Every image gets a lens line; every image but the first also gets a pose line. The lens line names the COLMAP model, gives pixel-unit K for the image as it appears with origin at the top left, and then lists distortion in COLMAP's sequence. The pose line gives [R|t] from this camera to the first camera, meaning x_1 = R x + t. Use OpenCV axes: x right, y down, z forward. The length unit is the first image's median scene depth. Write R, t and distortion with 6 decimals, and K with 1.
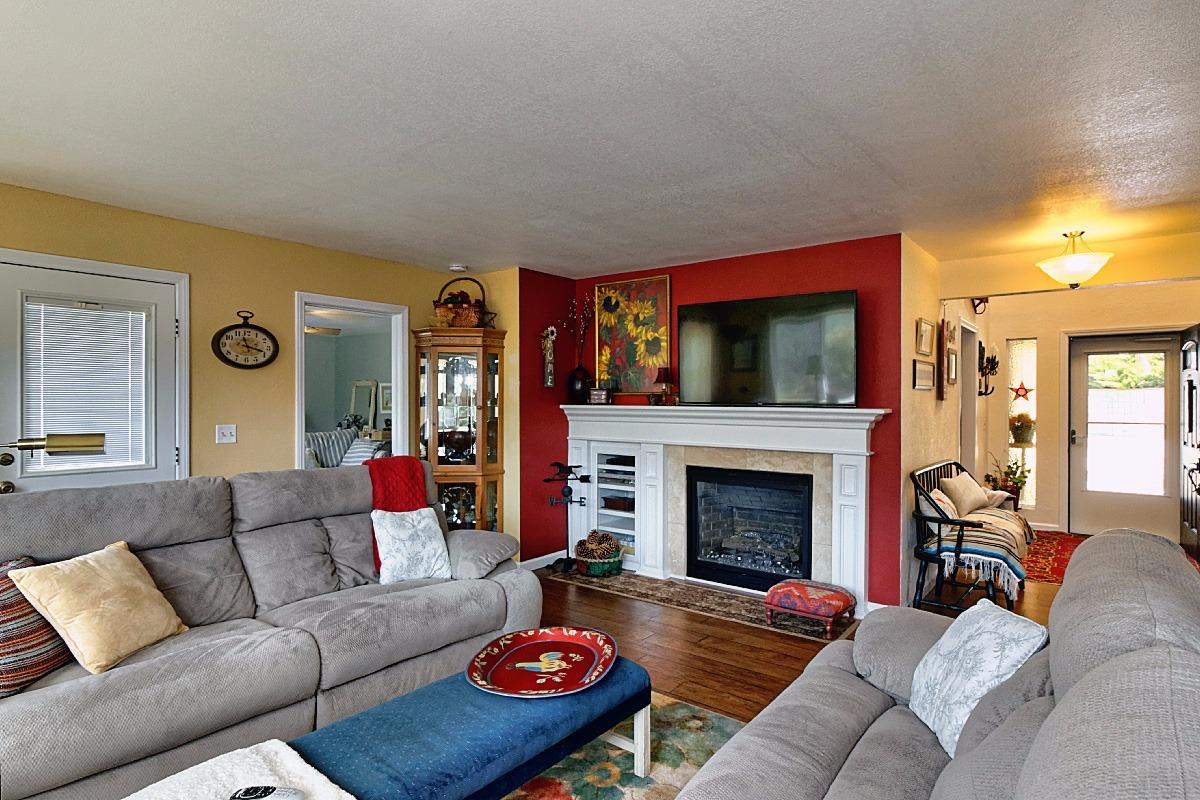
lens RADIAL K [[659.8, 0, 597.7], [0, 659.8, 402.9], [0, 0, 1]] dist [-0.001334, -0.000053]
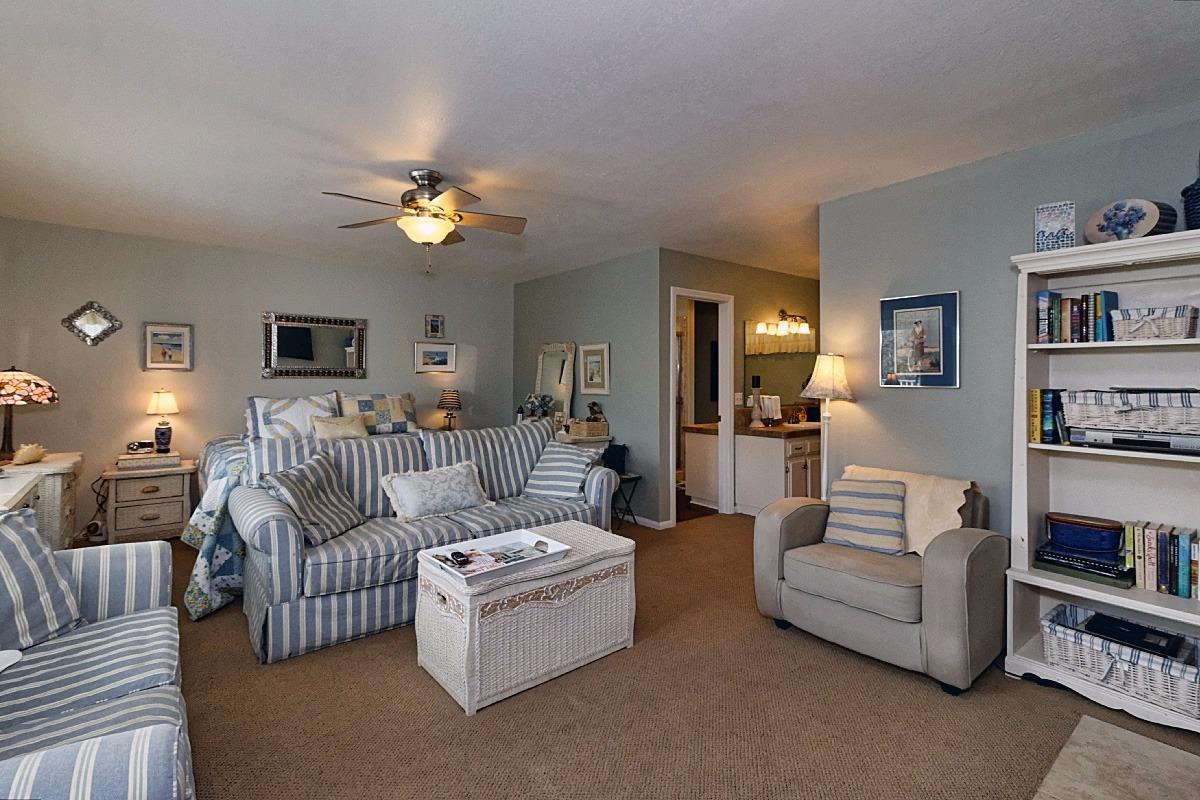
lens RADIAL K [[546.7, 0, 602.4], [0, 546.7, 387.9], [0, 0, 1]] dist [0.000119, 0.000001]
pose [[0.976240, -0.000593, -0.216693, -0.227888], [0.002699, 0.999952, 0.009424, 0.006247], [0.216677, -0.009785, 0.976194, 0.571586]]
